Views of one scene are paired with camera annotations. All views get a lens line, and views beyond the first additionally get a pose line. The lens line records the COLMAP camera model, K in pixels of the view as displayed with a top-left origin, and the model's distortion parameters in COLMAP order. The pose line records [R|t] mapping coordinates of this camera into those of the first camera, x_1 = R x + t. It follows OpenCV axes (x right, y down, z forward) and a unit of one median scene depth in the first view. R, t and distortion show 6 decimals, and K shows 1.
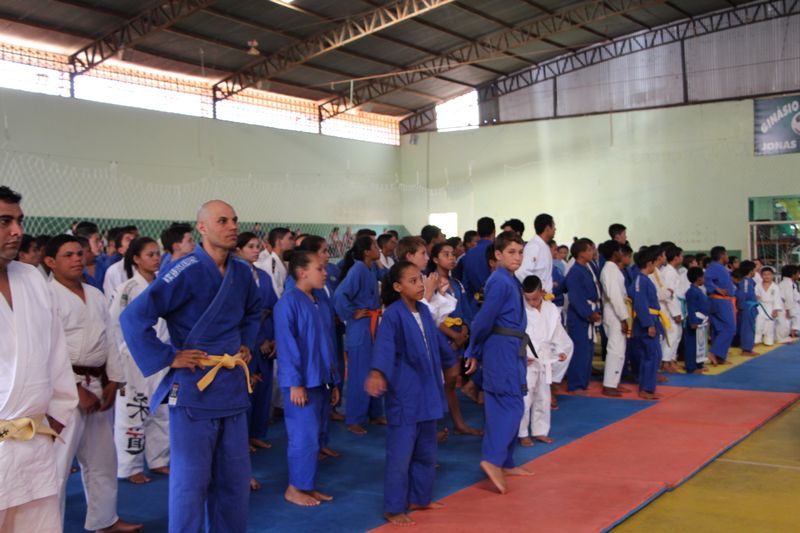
lens RADIAL K [[997.5, 0, 396.2], [0, 997.5, 265.6], [0, 0, 1]] dist [0.141765, 0.000000]
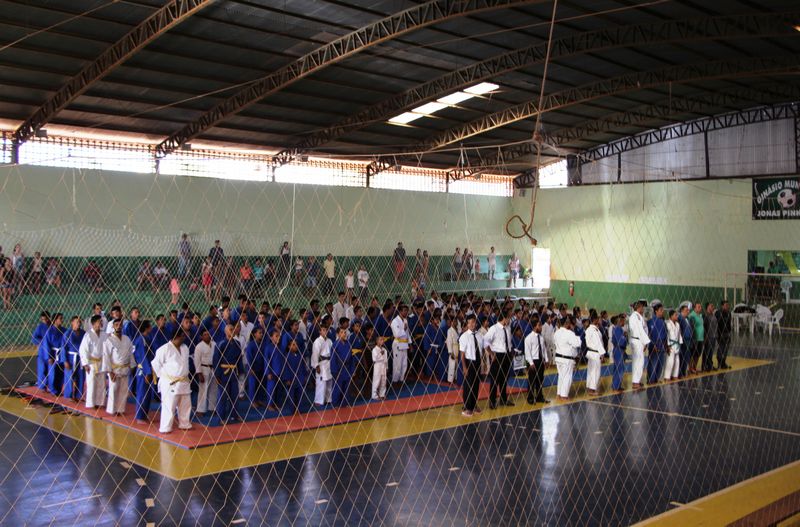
lens RADIAL K [[905.8, 0, 406.9], [0, 905.8, 242.5], [0, 0, 1]] dist [-0.019272, 0.000000]
pose [[0.971465, 0.027086, -0.235631, 0.172317], [-0.028723, 0.999581, -0.003517, -0.054549], [0.235437, 0.010185, 0.971836, -0.258657]]
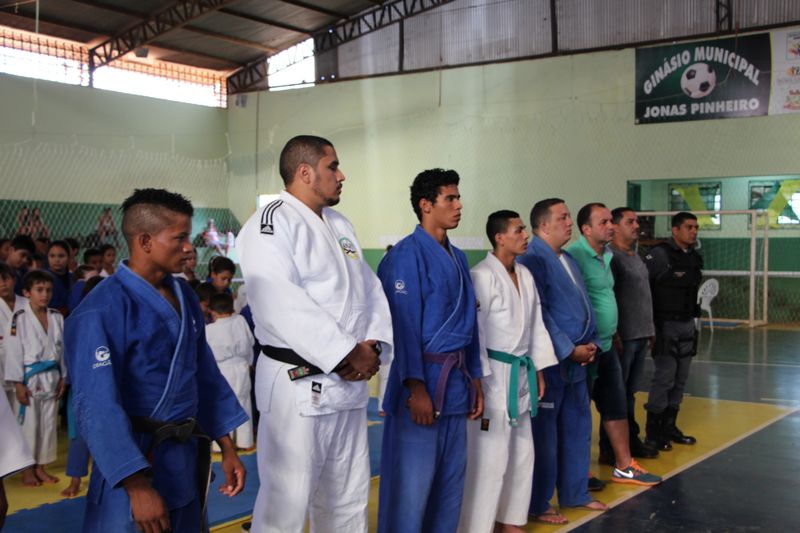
lens RADIAL K [[997.5, 0, 407.5], [0, 997.5, 267.5], [0, 0, 1]] dist [0.141765, 0.000000]
pose [[0.999184, 0.019857, -0.035173, 0.195546], [-0.019346, 0.999703, 0.014815, -0.010122], [0.035457, -0.014123, 0.999271, 0.233039]]
